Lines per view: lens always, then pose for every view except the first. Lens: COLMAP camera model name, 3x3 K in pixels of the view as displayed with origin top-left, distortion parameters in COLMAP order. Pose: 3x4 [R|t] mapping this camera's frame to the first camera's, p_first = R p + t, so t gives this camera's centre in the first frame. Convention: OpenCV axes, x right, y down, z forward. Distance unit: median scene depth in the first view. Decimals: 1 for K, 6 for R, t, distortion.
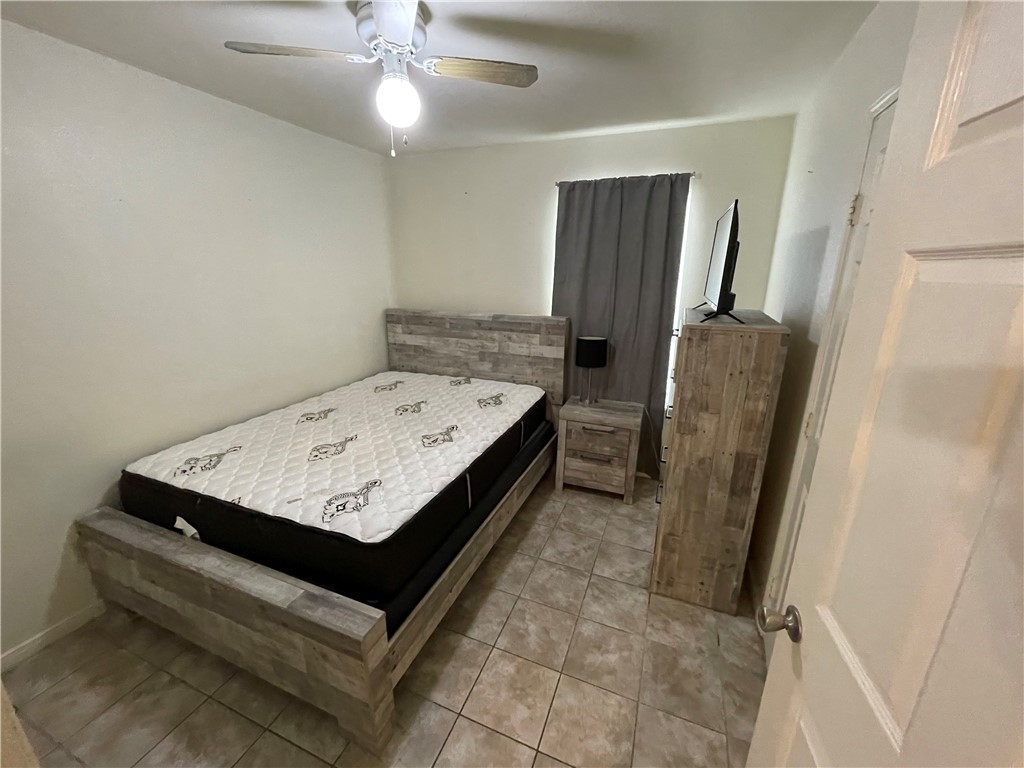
lens RADIAL K [[409.9, 0, 513.2], [0, 409.9, 381.0], [0, 0, 1]] dist [0.000935, -0.000244]
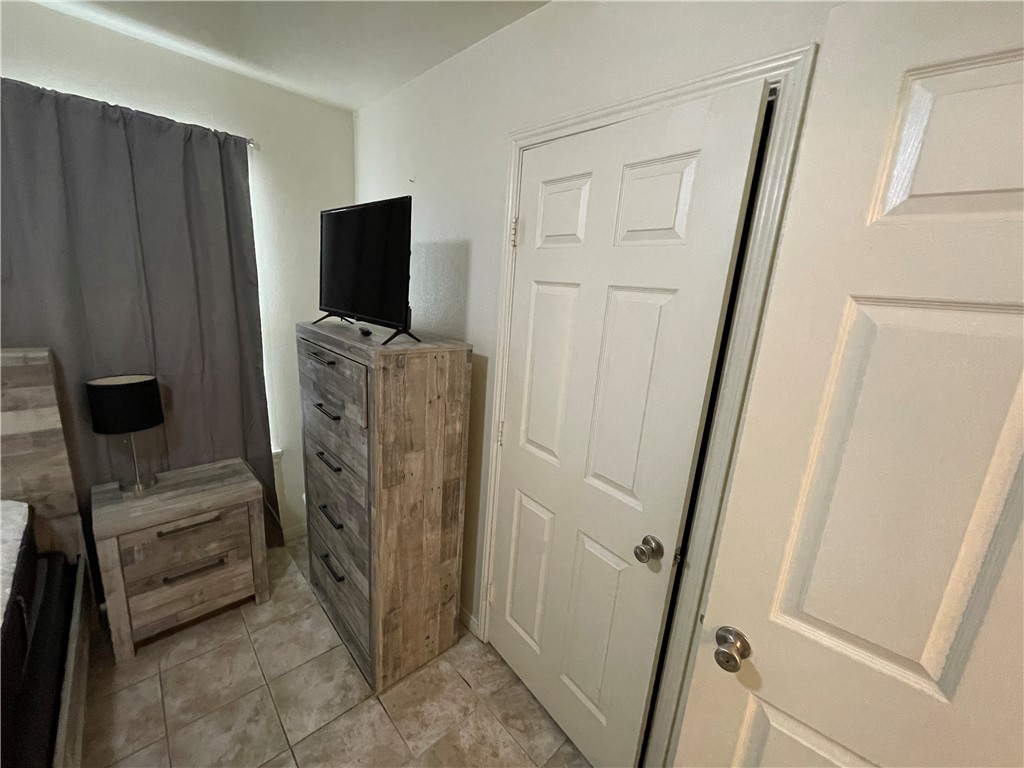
lens RADIAL K [[409.9, 0, 511.3], [0, 409.9, 383.8], [0, 0, 1]] dist [0.000935, -0.000244]
pose [[0.418685, -0.190184, 0.887994, -0.123121], [0.178162, 0.976025, 0.125035, -0.100270], [-0.890484, 0.105856, 0.442531, 0.351531]]
